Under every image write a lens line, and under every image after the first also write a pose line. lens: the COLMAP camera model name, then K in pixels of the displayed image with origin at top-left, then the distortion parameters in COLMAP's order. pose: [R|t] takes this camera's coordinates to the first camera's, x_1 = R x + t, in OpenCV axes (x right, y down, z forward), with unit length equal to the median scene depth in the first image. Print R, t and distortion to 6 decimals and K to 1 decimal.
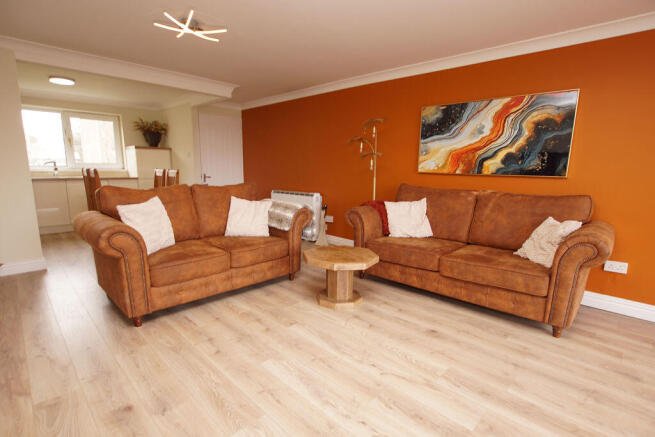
lens RADIAL K [[329.1, 0, 347.3], [0, 329.1, 231.6], [0, 0, 1]] dist [-0.022647, -0.000156]
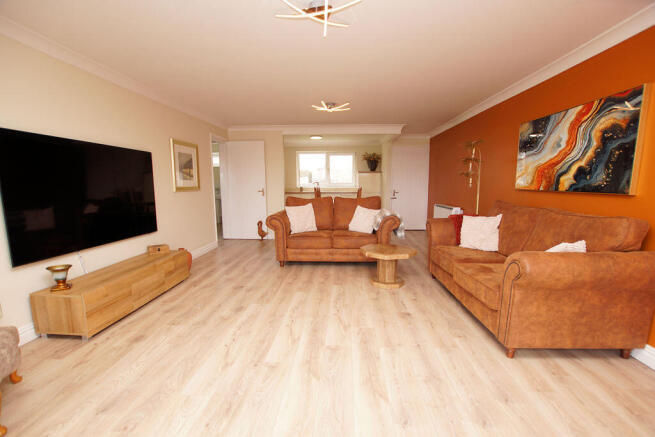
lens RADIAL K [[309.6, 0, 324.9], [0, 309.6, 225.8], [0, 0, 1]] dist [-0.001408, -0.000498]
pose [[0.644667, 0.086274, -0.759579, 0.705245], [-0.128559, 0.991696, 0.003529, 0.001341], [0.753576, 0.095376, 0.650405, -0.041820]]
